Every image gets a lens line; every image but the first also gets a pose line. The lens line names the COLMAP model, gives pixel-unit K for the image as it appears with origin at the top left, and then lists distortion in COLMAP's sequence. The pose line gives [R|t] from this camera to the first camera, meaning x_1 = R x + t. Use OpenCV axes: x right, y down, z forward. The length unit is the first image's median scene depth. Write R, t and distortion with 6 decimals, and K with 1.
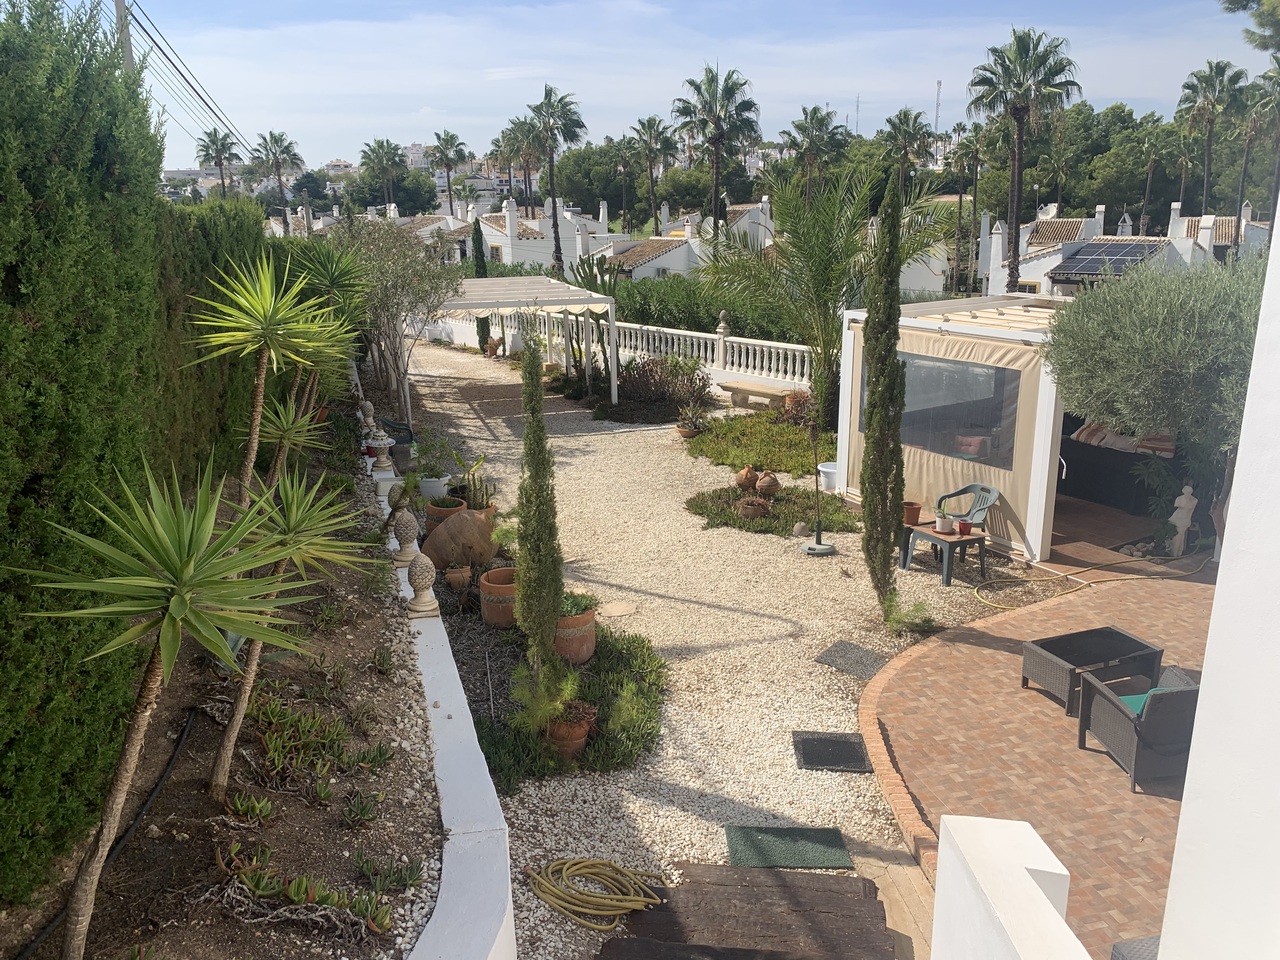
lens RADIAL K [[975.2, 0, 640.0], [0, 975.2, 480.0], [0, 0, 1]] dist [0.007382, 0.000607]
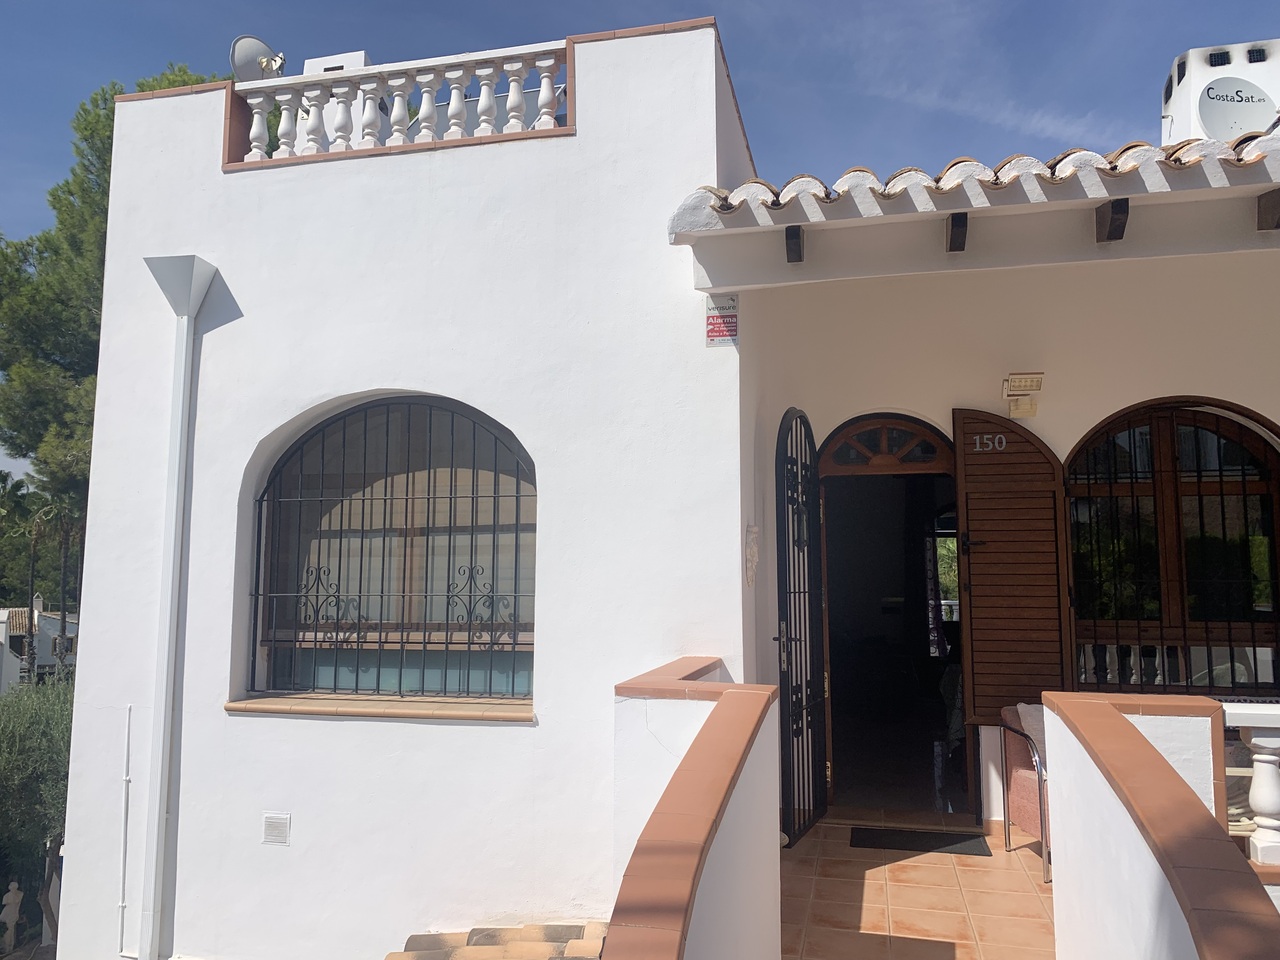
lens RADIAL K [[975.2, 0, 640.0], [0, 975.2, 480.0], [0, 0, 1]] dist [0.007382, 0.000607]
pose [[0.463783, 0.106704, 0.879500, -0.132330], [0.231797, 0.943526, -0.236704, 0.003525], [-0.855088, 0.313644, 0.412858, -0.203822]]
